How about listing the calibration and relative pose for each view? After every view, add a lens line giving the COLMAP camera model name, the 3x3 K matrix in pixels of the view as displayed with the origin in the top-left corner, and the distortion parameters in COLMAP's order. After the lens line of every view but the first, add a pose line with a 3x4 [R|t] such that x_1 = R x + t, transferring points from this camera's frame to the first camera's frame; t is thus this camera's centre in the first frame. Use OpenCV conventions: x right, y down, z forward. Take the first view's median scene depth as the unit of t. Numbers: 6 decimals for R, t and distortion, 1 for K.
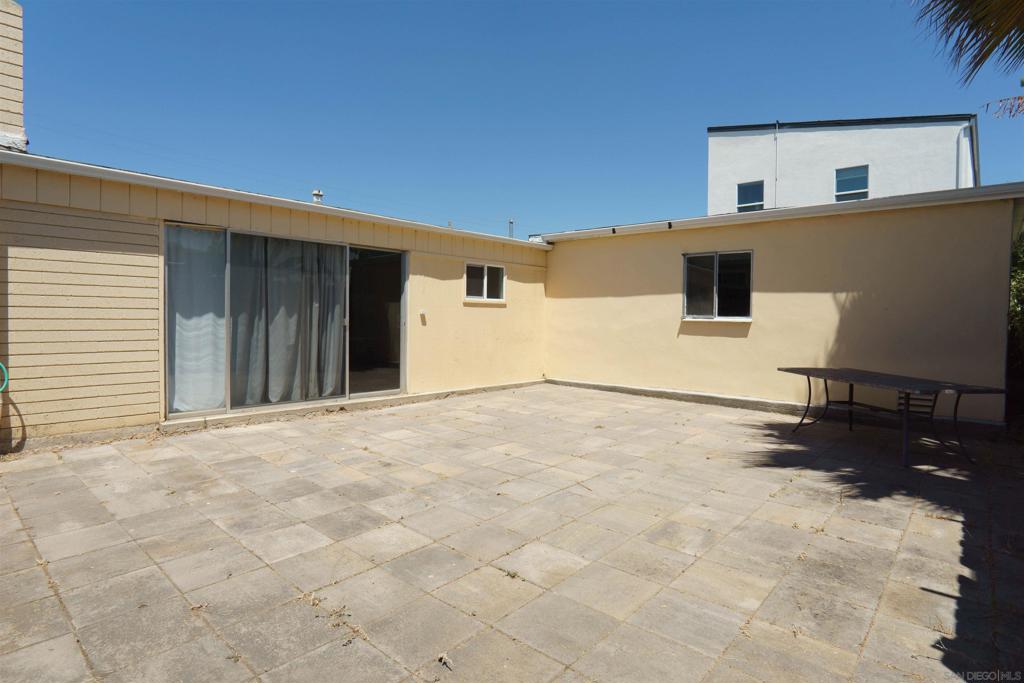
lens RADIAL K [[546.4, 0, 505.5], [0, 546.4, 340.2], [0, 0, 1]] dist [-0.032089, 0.005035]
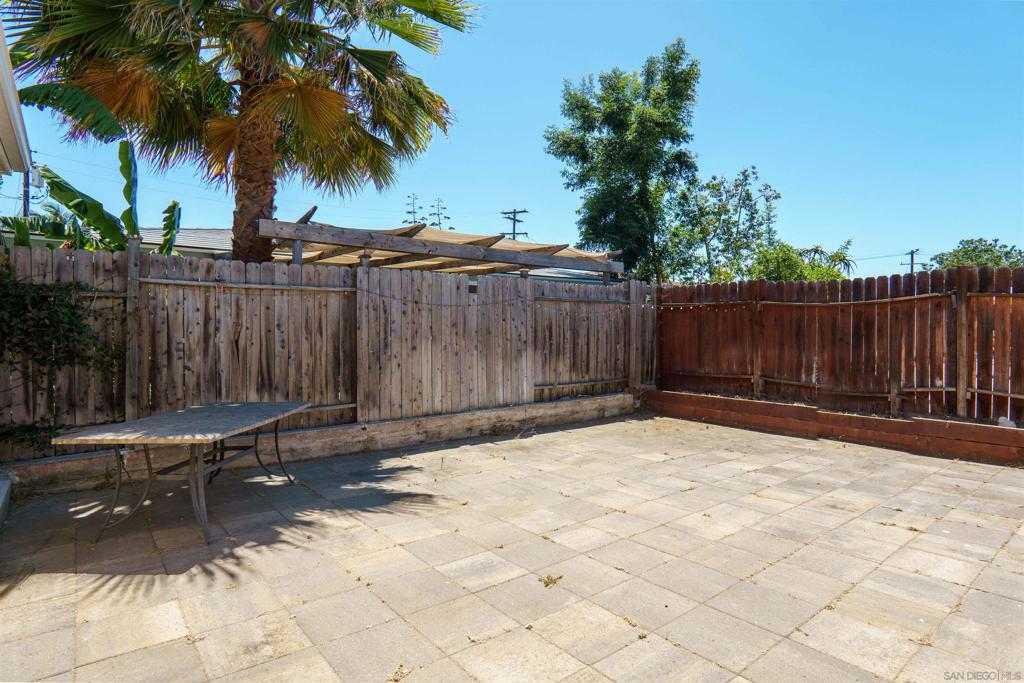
lens RADIAL K [[546.4, 0, 513.8], [0, 546.4, 337.2], [0, 0, 1]] dist [-0.032089, 0.005035]
pose [[-0.988268, -0.018562, 0.151596, 0.204095], [-0.010001, 0.998322, 0.057042, -0.113888], [-0.152400, 0.054856, -0.986795, 2.185650]]
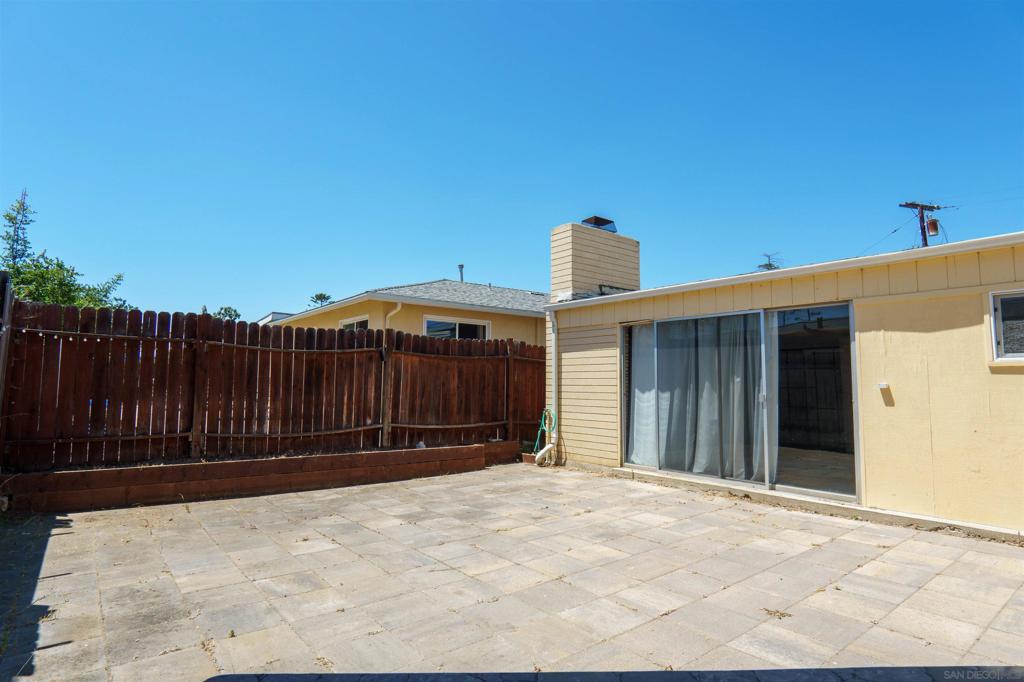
lens RADIAL K [[546.4, 0, 509.0], [0, 546.4, 336.4], [0, 0, 1]] dist [-0.032089, 0.005035]
pose [[-0.170017, -0.102618, -0.980083, 1.076227], [-0.052785, 0.994084, -0.094927, -0.046284], [0.984026, 0.035594, -0.174428, 1.258201]]
